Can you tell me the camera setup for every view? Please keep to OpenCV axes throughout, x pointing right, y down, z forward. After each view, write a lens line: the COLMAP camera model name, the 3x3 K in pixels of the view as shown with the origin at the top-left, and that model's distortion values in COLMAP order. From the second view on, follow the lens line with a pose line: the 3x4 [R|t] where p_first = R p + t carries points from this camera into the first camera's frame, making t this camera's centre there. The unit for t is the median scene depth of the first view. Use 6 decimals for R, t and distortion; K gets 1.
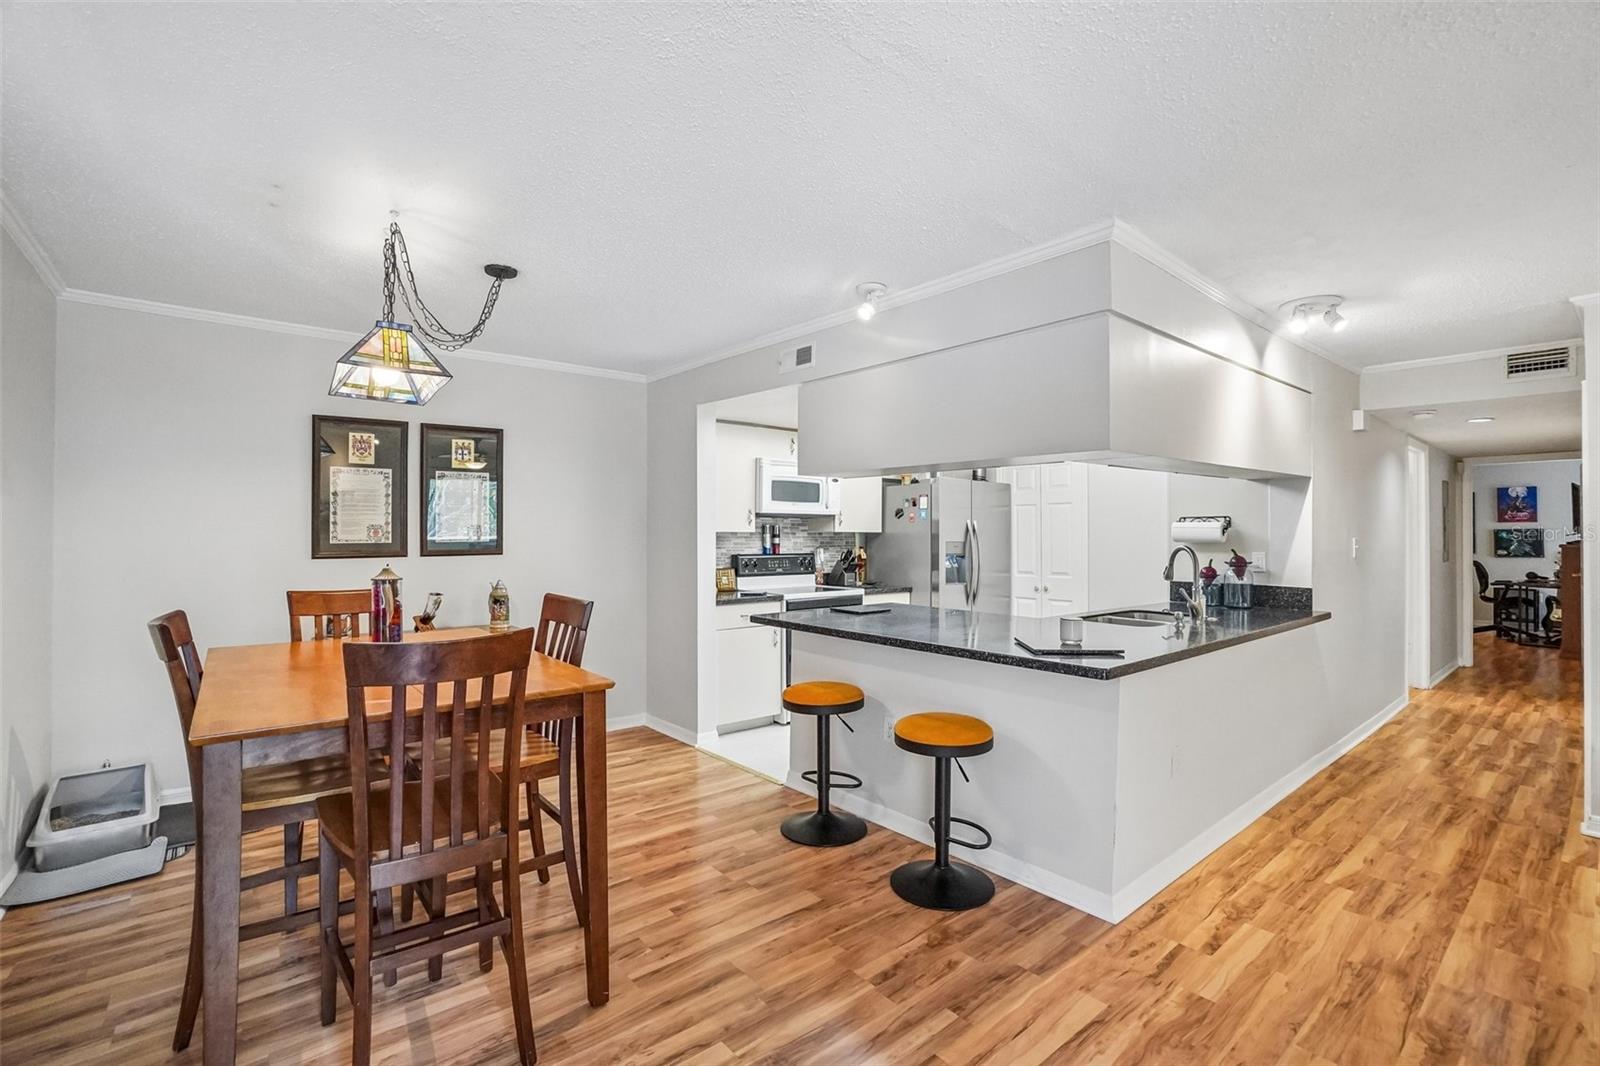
lens RADIAL K [[697.1, 0, 846.2], [0, 697.1, 530.5], [0, 0, 1]] dist [-0.065167, 0.029019]
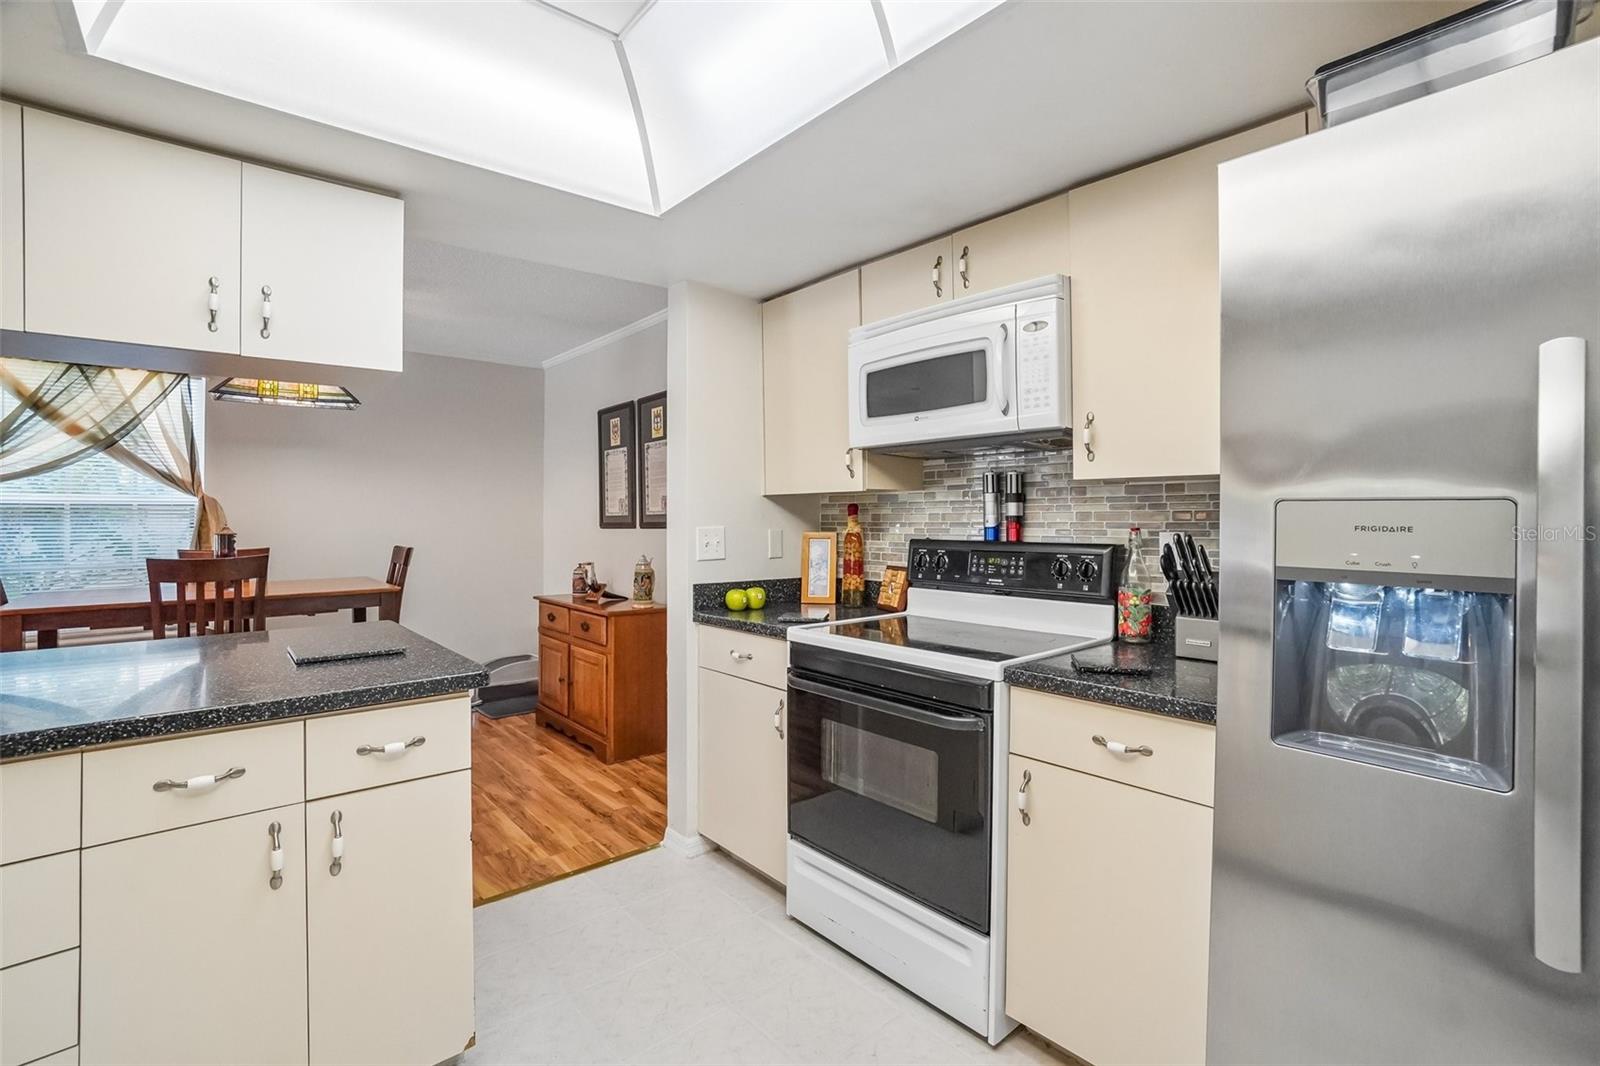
lens RADIAL K [[714.2, 0, 804.1], [0, 714.2, 510.0], [0, 0, 1]] dist [-0.066744, 0.024561]
pose [[-0.023001, -0.014422, -0.999631, 0.411932], [0.007429, 0.999866, -0.014597, 0.026234], [0.999708, -0.007762, -0.022890, 1.154259]]
